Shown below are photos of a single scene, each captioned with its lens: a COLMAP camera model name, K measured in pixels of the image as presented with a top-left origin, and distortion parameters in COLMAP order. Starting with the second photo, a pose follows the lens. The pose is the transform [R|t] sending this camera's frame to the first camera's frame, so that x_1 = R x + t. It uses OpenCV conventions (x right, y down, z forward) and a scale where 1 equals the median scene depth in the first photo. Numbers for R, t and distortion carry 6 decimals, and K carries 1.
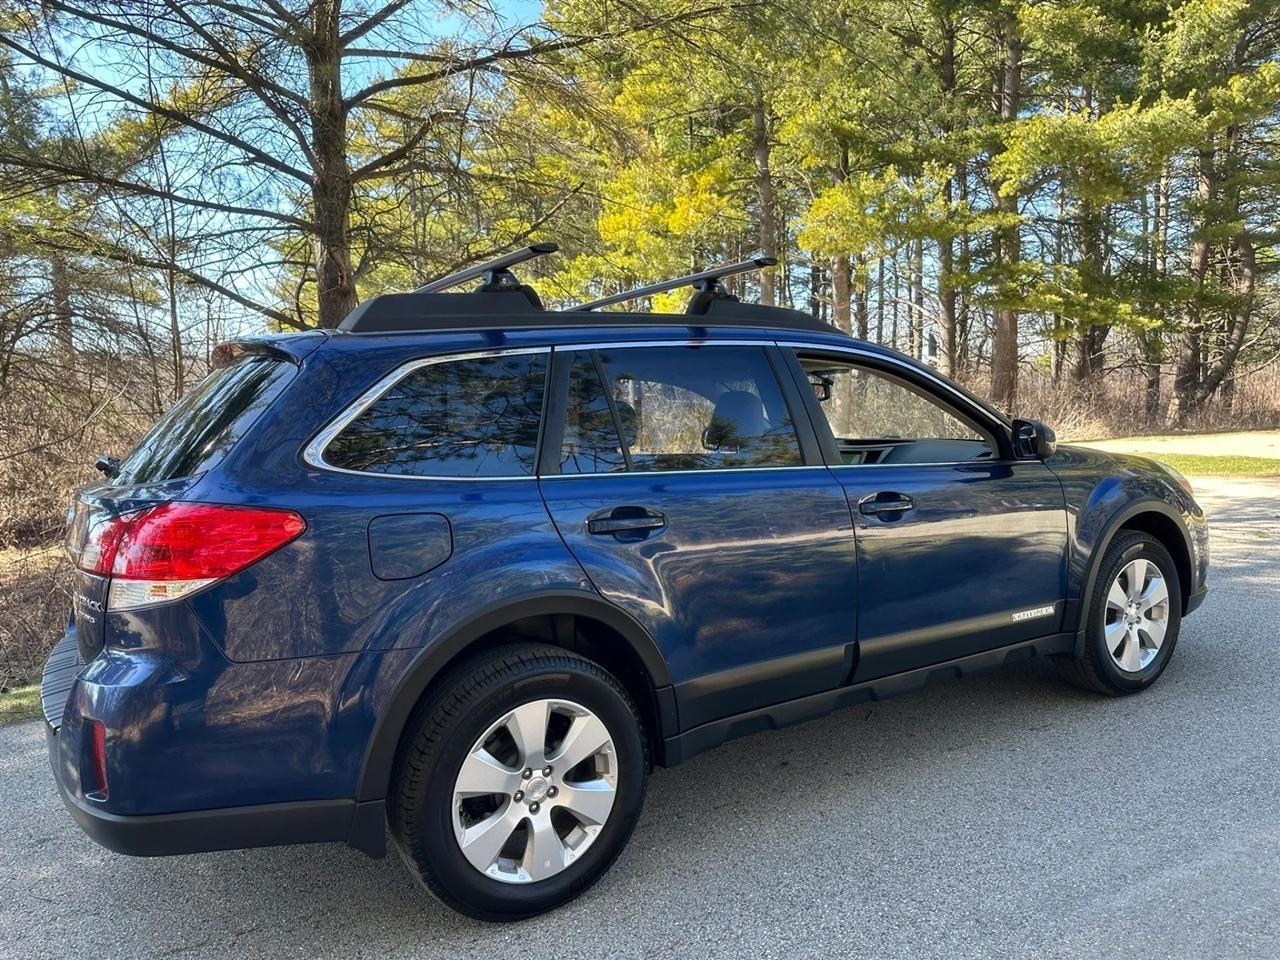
lens RADIAL K [[906.9, 0, 658.3], [0, 906.9, 488.2], [0, 0, 1]] dist [0.092713, -0.149289]
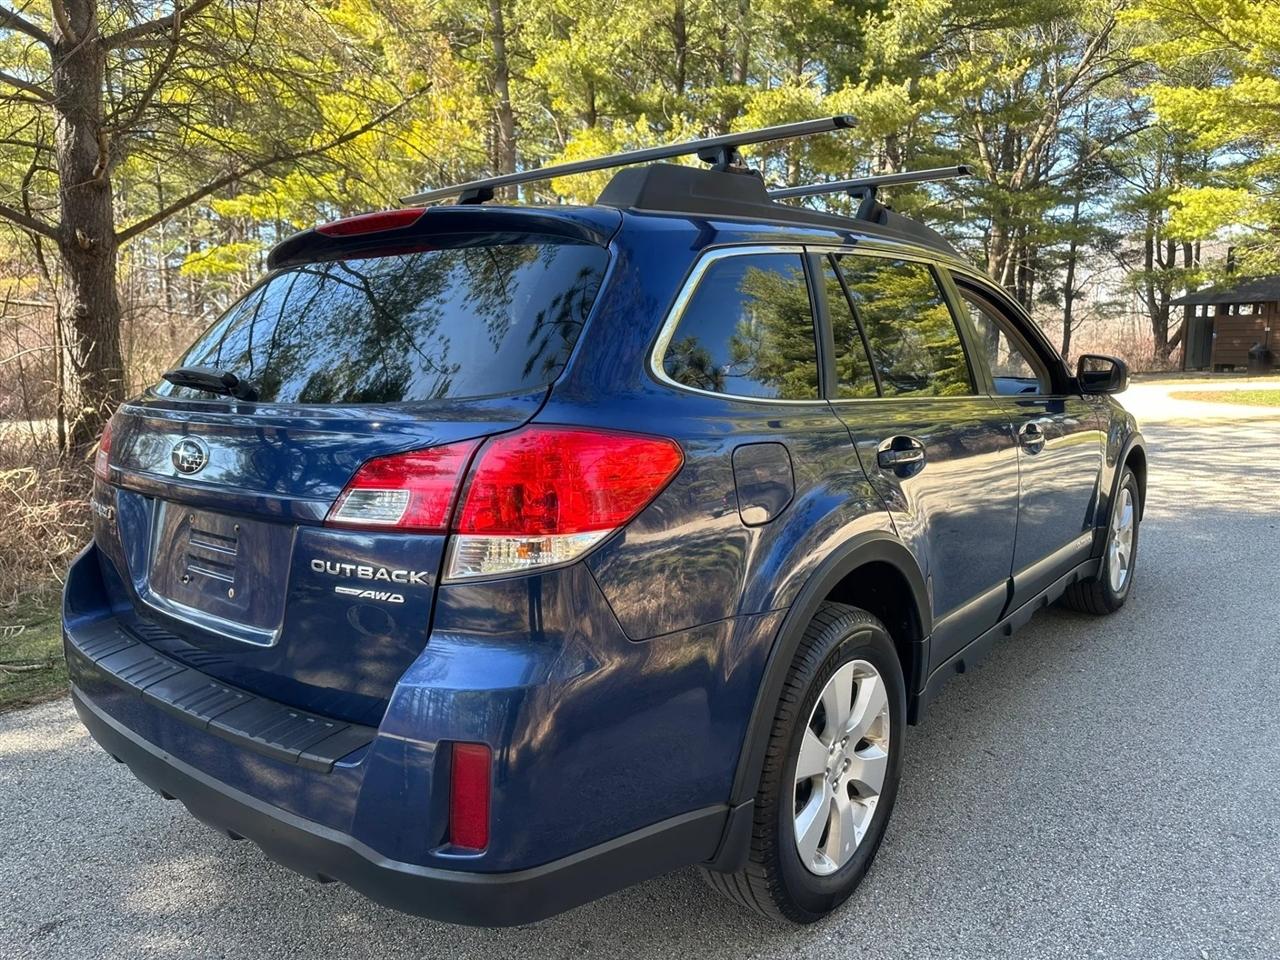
lens RADIAL K [[897.8, 0, 640.0], [0, 897.8, 480.0], [0, 0, 1]] dist [0.028001, -0.031708]
pose [[0.939131, -0.016027, 0.343184, -0.174710], [-0.000237, 0.998881, 0.047298, 0.006683], [-0.343558, -0.044500, 0.938077, 0.083373]]
